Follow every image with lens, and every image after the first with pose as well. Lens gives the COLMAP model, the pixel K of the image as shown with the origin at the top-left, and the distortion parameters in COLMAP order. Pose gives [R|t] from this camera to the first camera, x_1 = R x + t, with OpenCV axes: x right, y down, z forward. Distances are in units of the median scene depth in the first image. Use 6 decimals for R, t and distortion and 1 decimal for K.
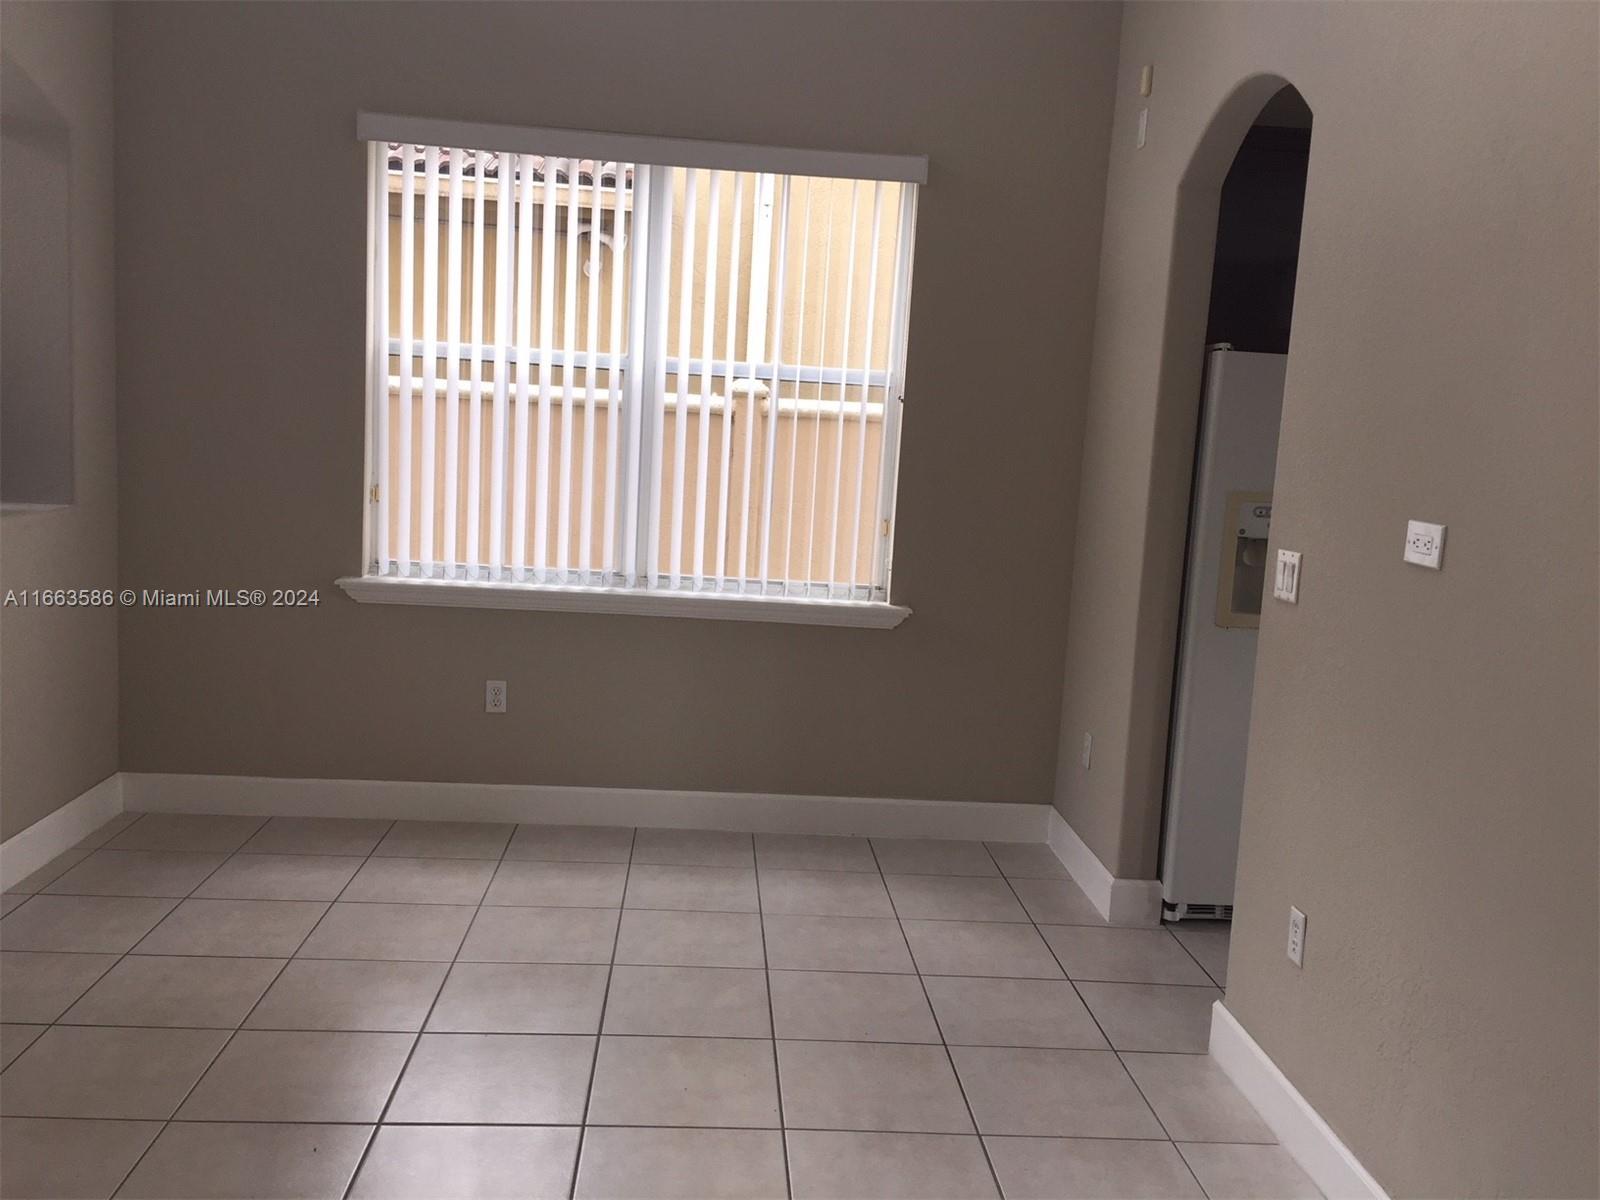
lens RADIAL K [[1378.3, 0, 800.8], [0, 1378.3, 594.5], [0, 0, 1]] dist [0.104097, -0.166749]
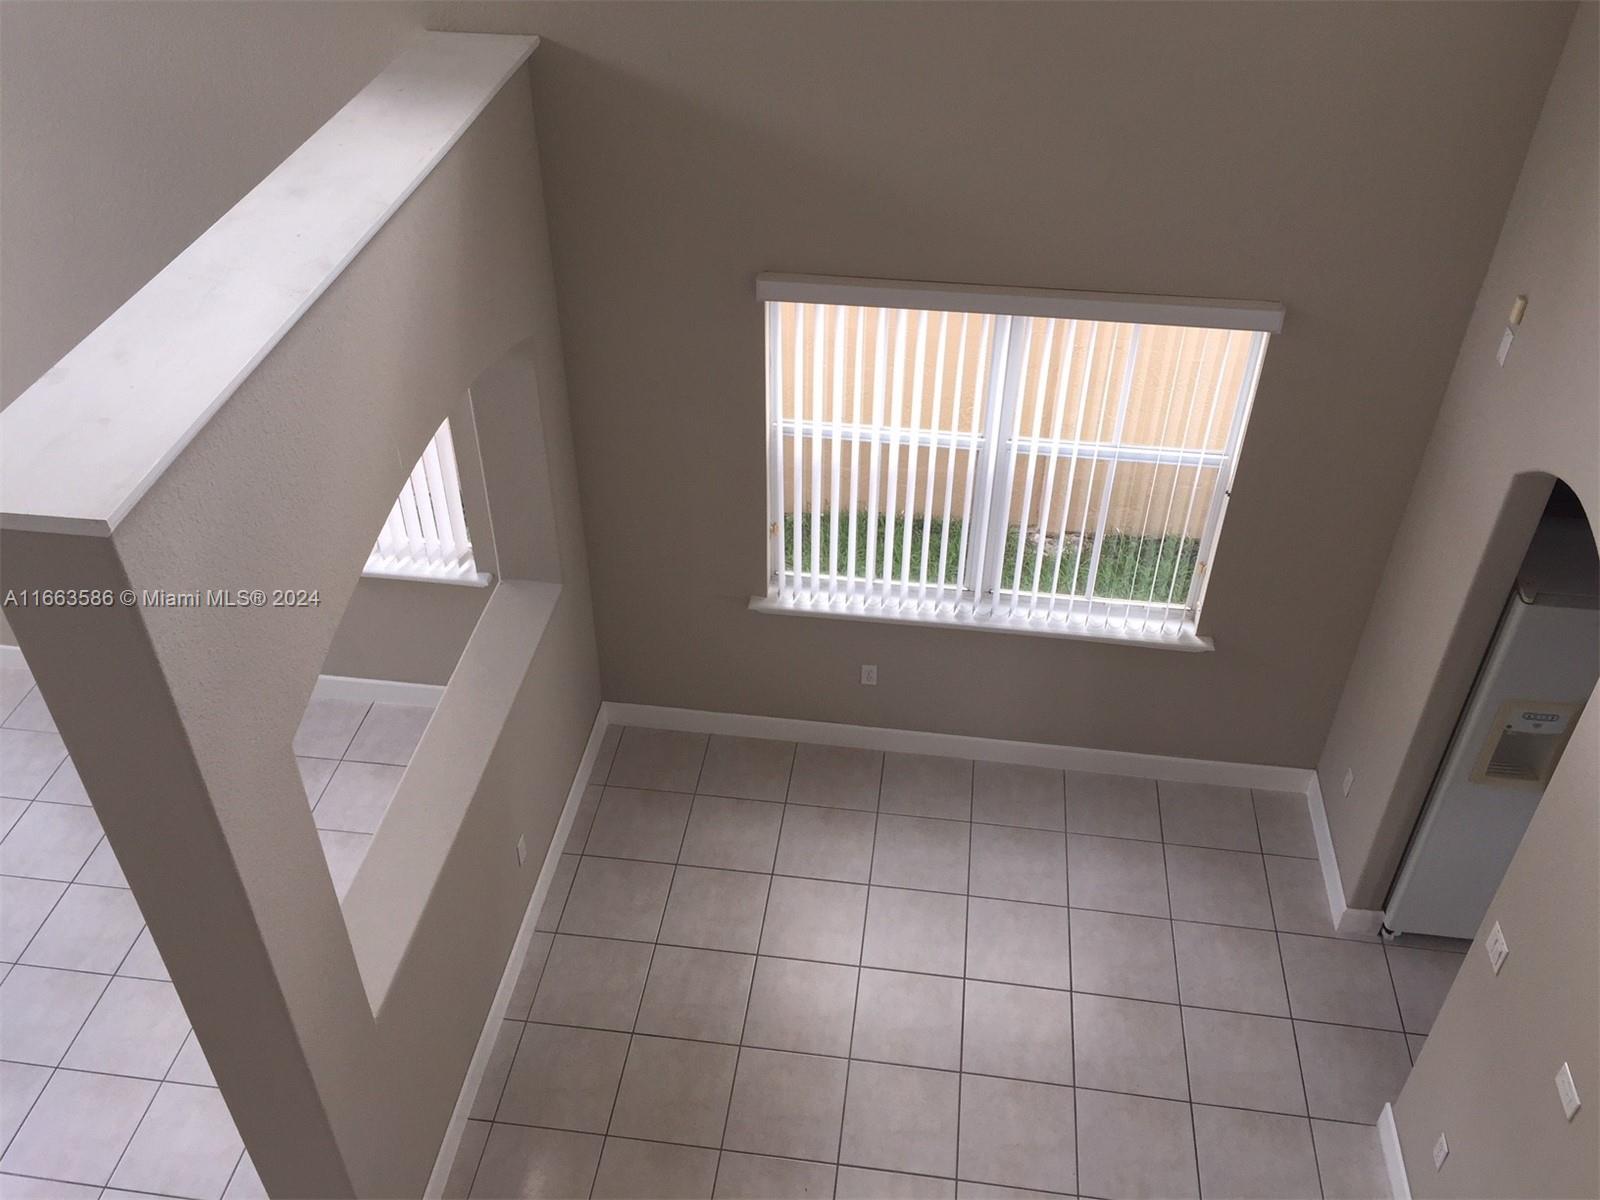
lens RADIAL K [[1393.1, 0, 785.6], [0, 1393.1, 601.3], [0, 0, 1]] dist [0.052905, -0.005086]
pose [[0.977914, 0.080300, -0.192966, -0.053558], [0.027711, 0.865287, 0.500510, -0.661793], [0.207162, -0.494803, 0.843951, -0.078174]]
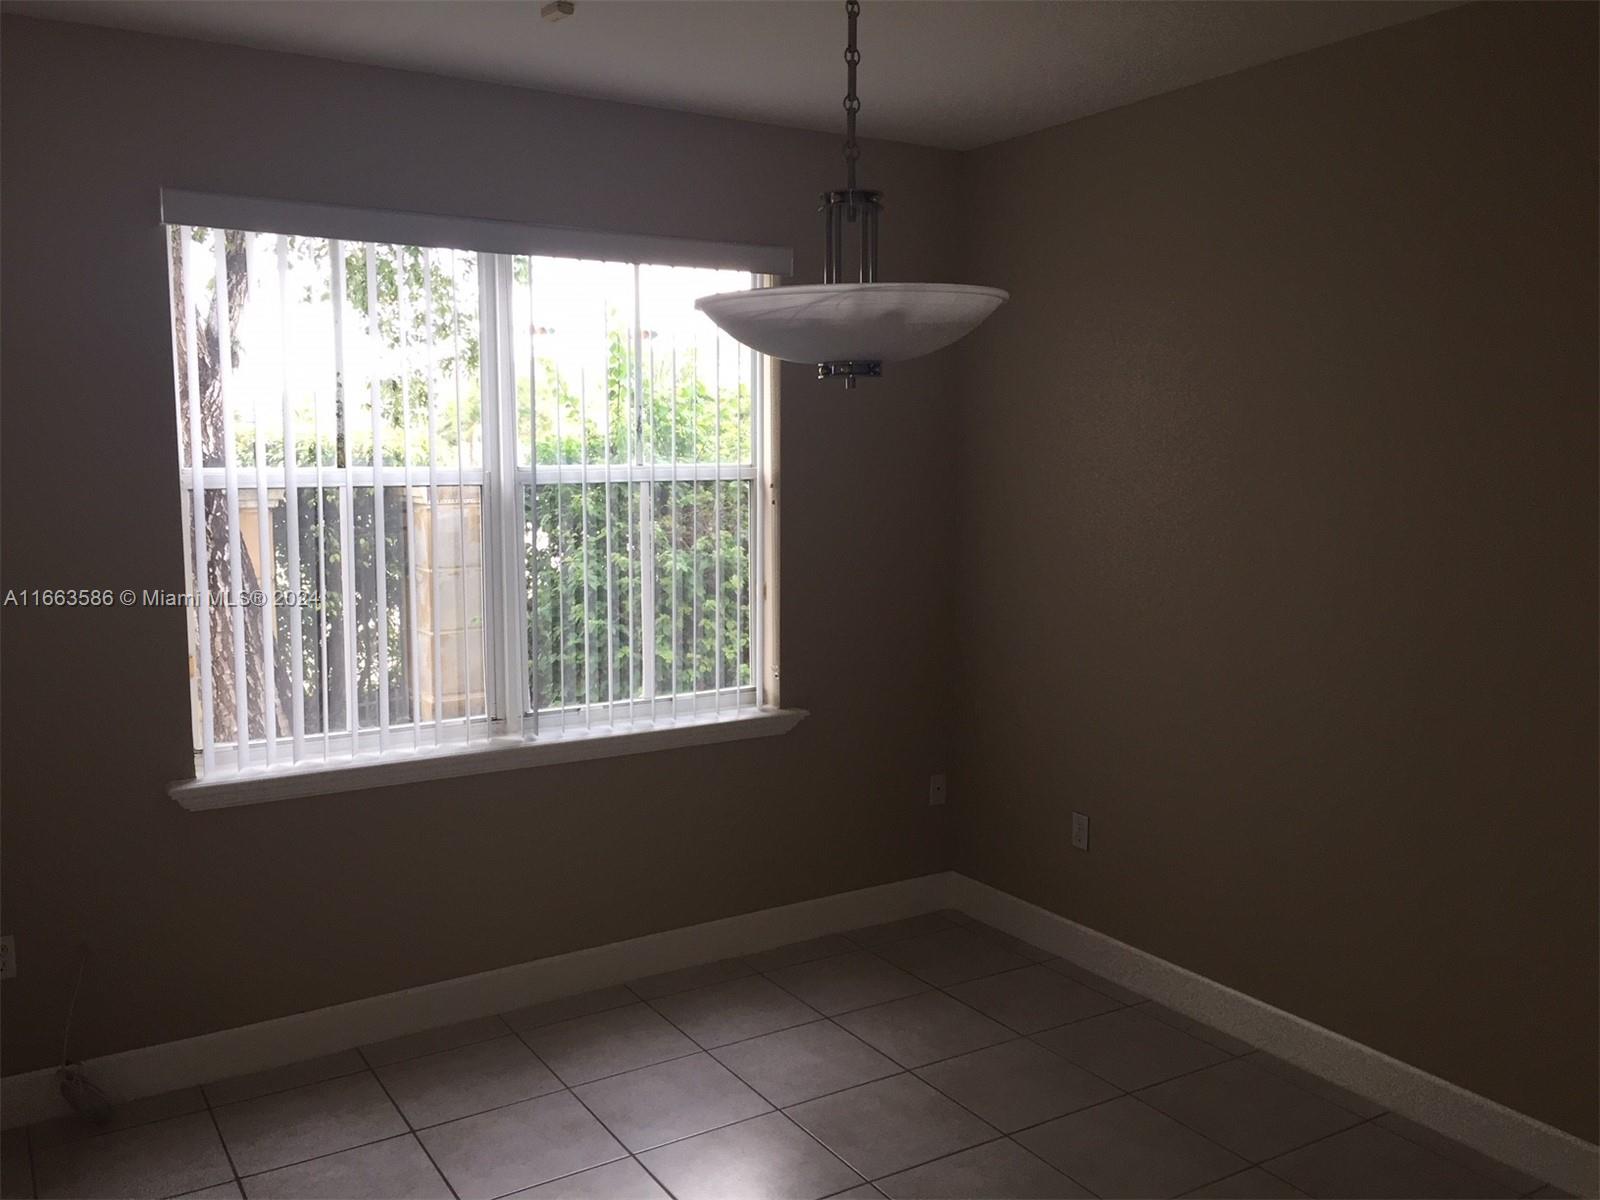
lens RADIAL K [[1378.3, 0, 800.8], [0, 1378.3, 594.5], [0, 0, 1]] dist [0.104097, -0.166749]
pose [[0.876519, -0.112886, 0.467943, -0.389814], [0.125481, 0.992087, 0.004287, -0.079680], [-0.464724, 0.054960, 0.883748, 0.160860]]
